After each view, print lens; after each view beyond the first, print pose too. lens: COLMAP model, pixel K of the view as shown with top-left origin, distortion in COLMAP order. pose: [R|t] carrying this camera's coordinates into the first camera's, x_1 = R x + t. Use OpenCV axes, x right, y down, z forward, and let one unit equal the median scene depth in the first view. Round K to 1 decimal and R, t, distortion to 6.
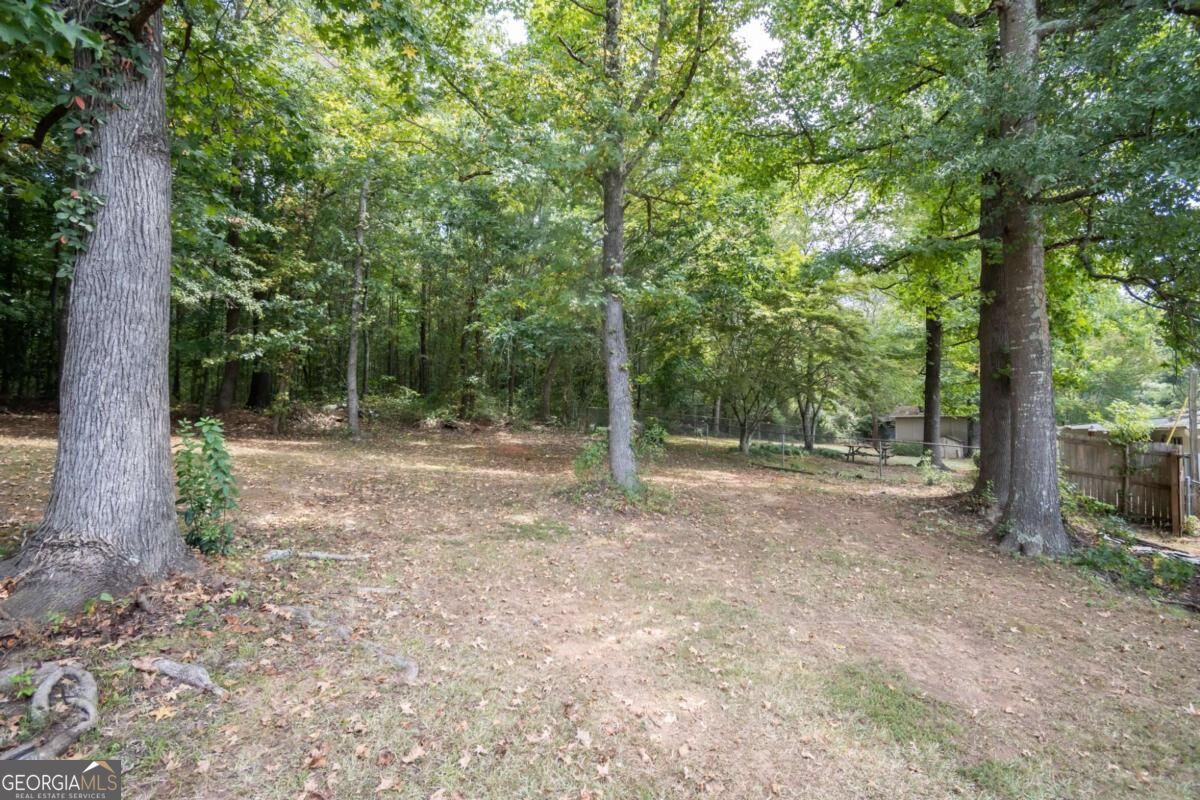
lens RADIAL K [[531.9, 0, 605.3], [0, 531.9, 401.9], [0, 0, 1]] dist [0.011266, -0.005208]
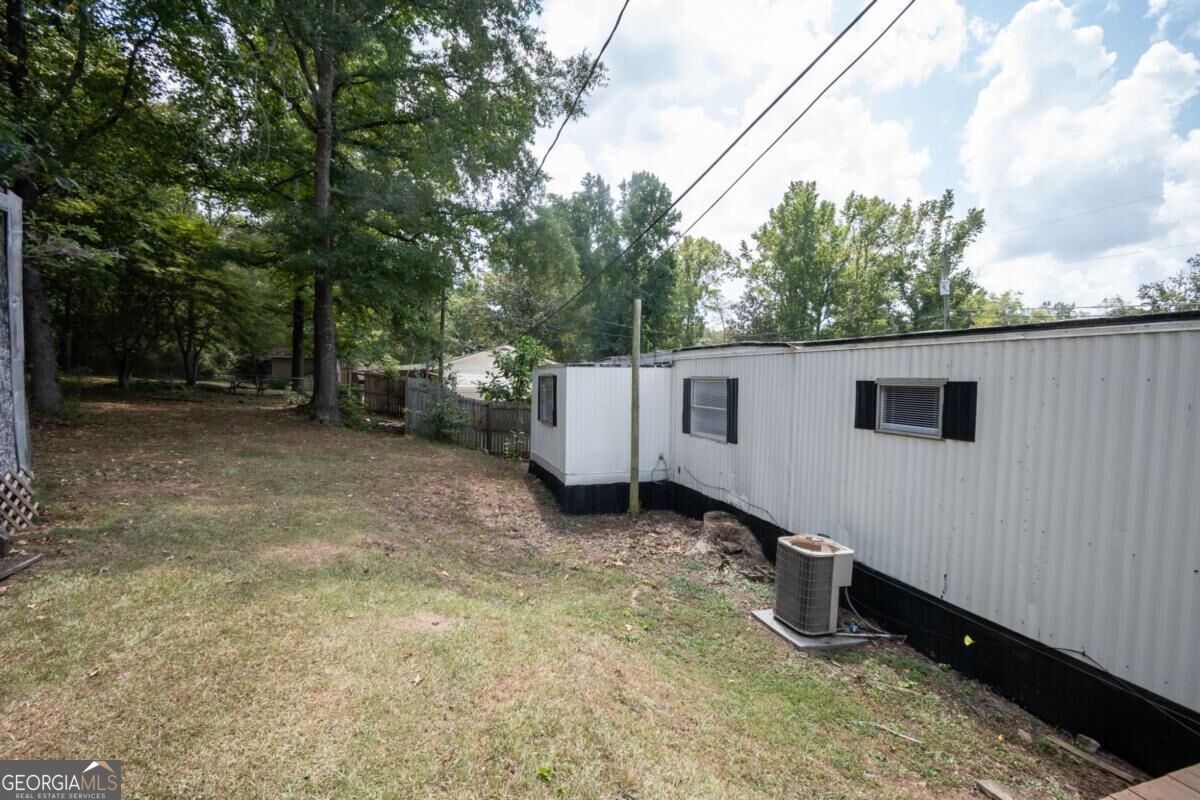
lens RADIAL K [[531.9, 0, 606.5], [0, 531.9, 397.7], [0, 0, 1]] dist [0.011266, -0.005208]
pose [[0.498439, -0.043401, 0.865838, -0.172183], [-0.051907, 0.995460, 0.079780, -0.021858], [-0.865370, -0.084709, 0.493923, -0.347249]]
